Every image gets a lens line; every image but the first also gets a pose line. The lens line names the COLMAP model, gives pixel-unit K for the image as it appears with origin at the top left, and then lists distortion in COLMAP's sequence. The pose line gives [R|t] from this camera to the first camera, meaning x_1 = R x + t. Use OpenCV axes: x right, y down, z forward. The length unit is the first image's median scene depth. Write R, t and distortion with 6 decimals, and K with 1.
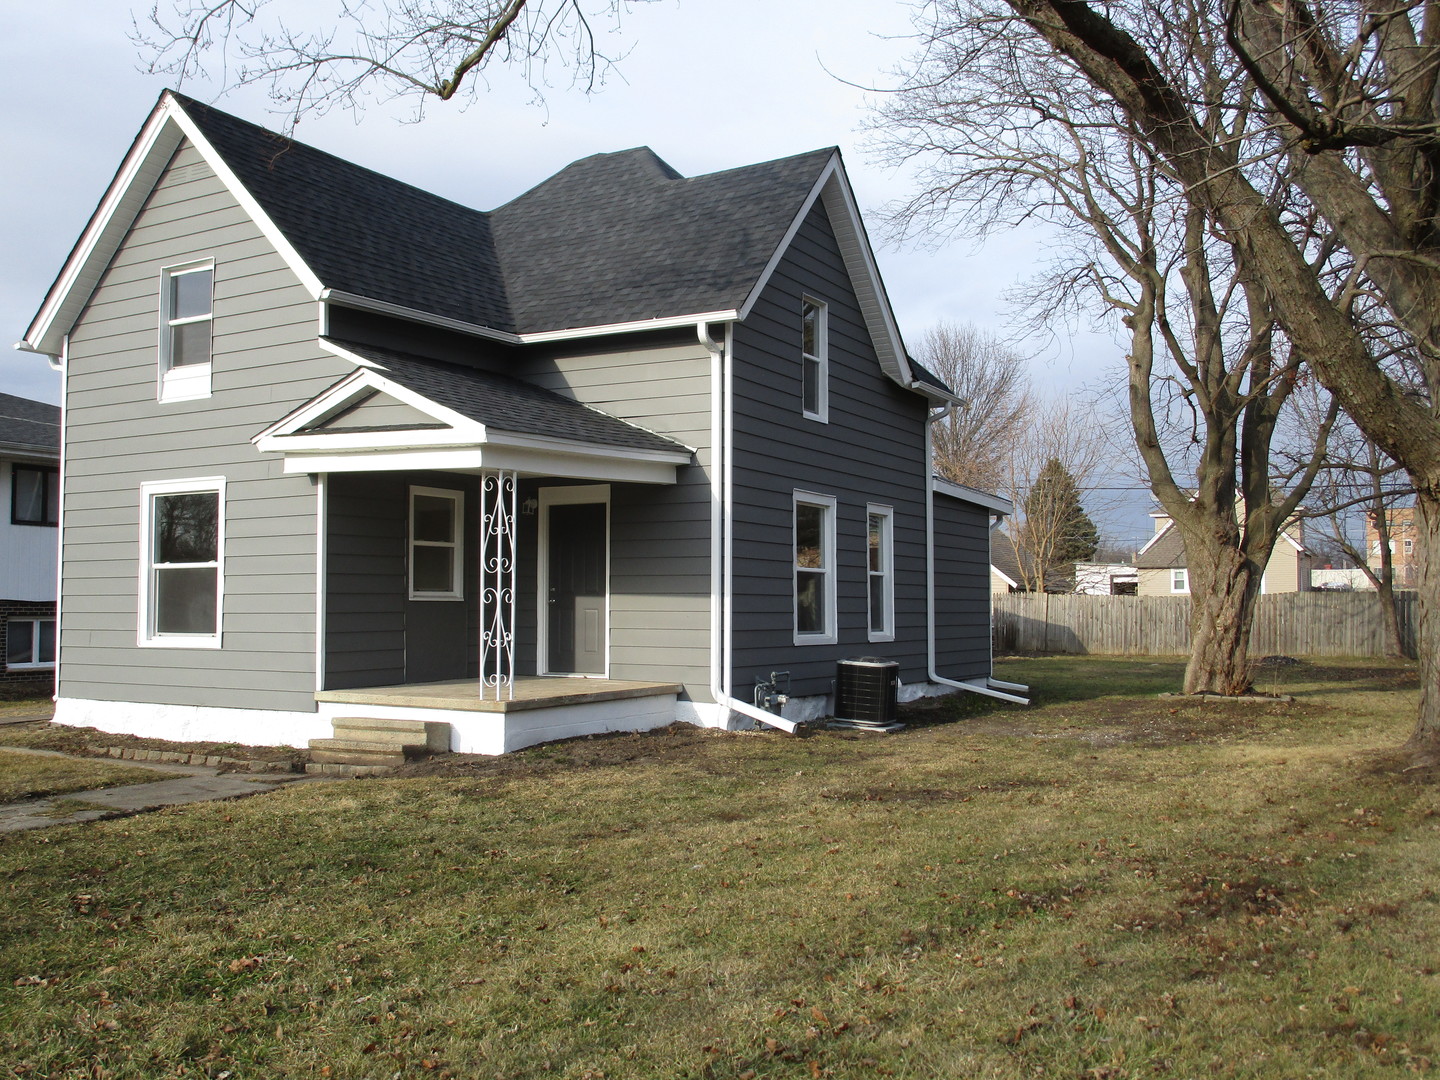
lens RADIAL K [[1302.4, 0, 719.8], [0, 1302.4, 540.1], [0, 0, 1]] dist [-0.029533, 0.024251]
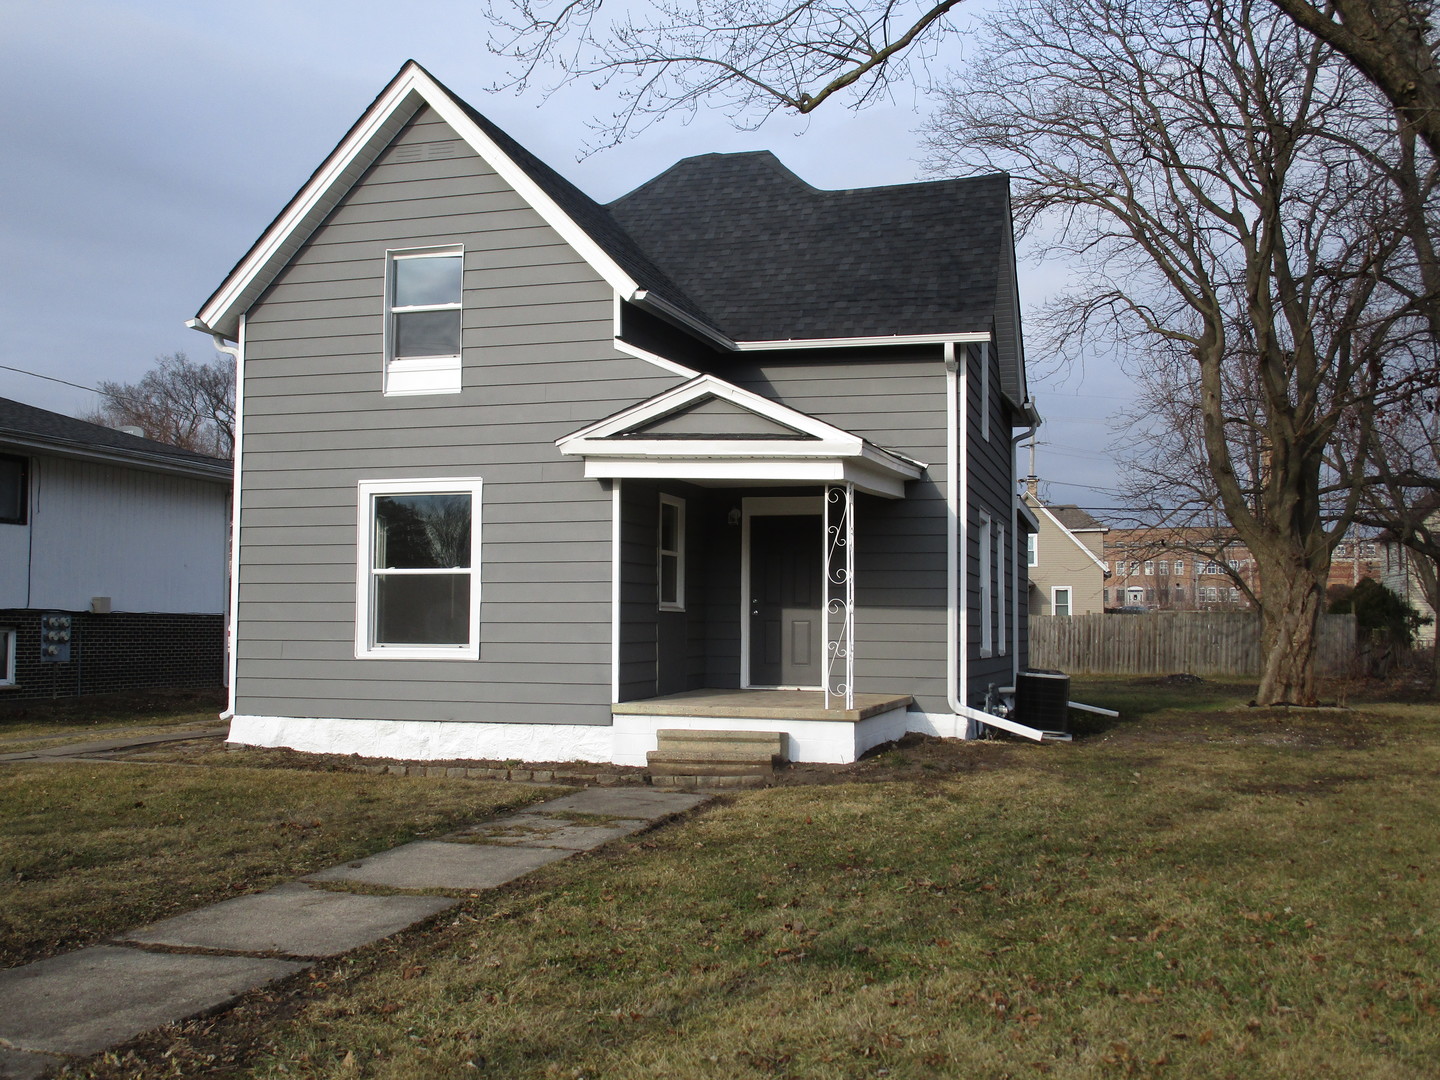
lens RADIAL K [[1430.8, 0, 721.8], [0, 1430.8, 538.0], [0, 0, 1]] dist [-0.007197, 0.000000]
pose [[0.971981, 0.020842, 0.234132, -0.440655], [-0.018423, 0.999752, -0.012517, 0.004520], [-0.234335, 0.007853, 0.972124, -0.051897]]
